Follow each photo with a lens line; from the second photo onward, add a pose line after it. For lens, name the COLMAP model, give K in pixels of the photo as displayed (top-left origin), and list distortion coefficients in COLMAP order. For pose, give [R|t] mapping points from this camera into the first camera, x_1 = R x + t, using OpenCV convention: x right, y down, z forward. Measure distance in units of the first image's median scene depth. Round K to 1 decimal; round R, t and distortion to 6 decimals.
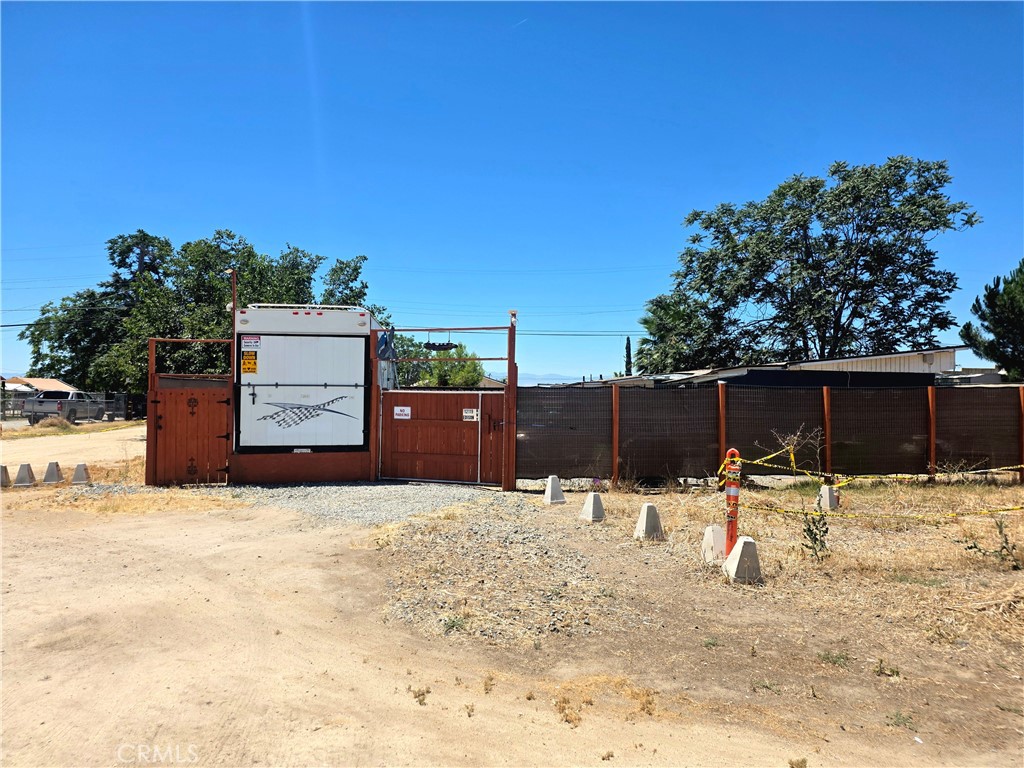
lens RADIAL K [[694.7, 0, 512.9], [0, 694.7, 386.0], [0, 0, 1]] dist [-0.024655, -0.003045]
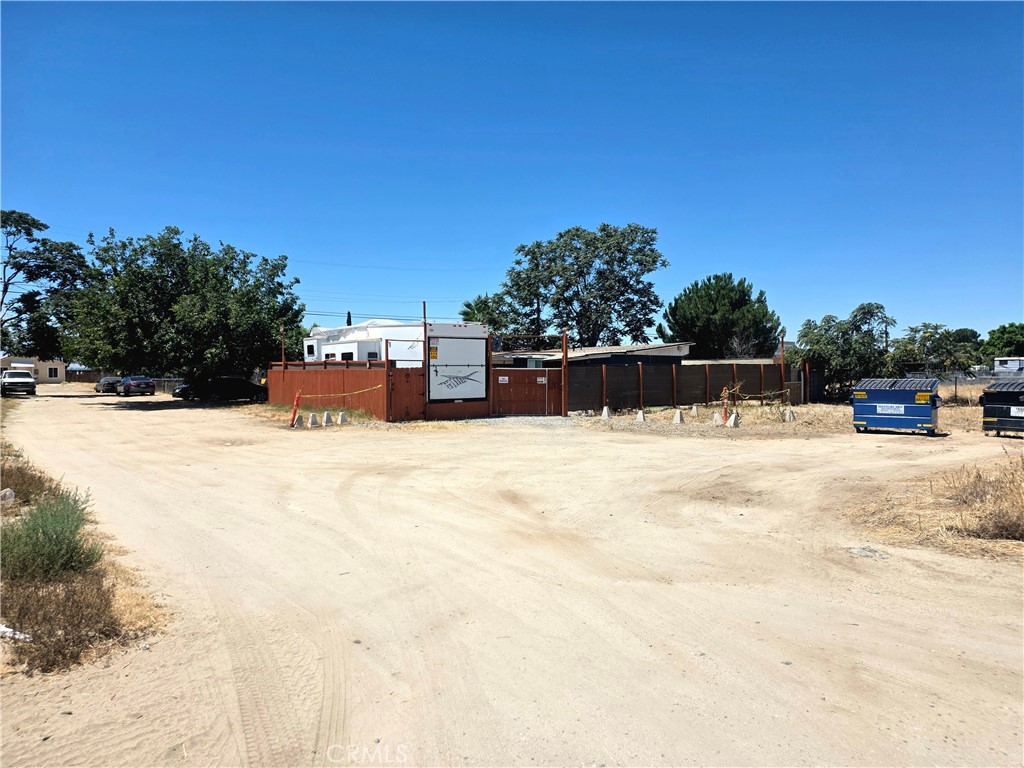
lens RADIAL K [[694.7, 0, 511.1], [0, 694.7, 380.7], [0, 0, 1]] dist [-0.024655, -0.003045]
pose [[0.868423, -0.013132, 0.495651, -1.079593], [-0.007195, 0.999210, 0.039080, -0.033275], [-0.495772, -0.037504, 0.867642, -0.655704]]
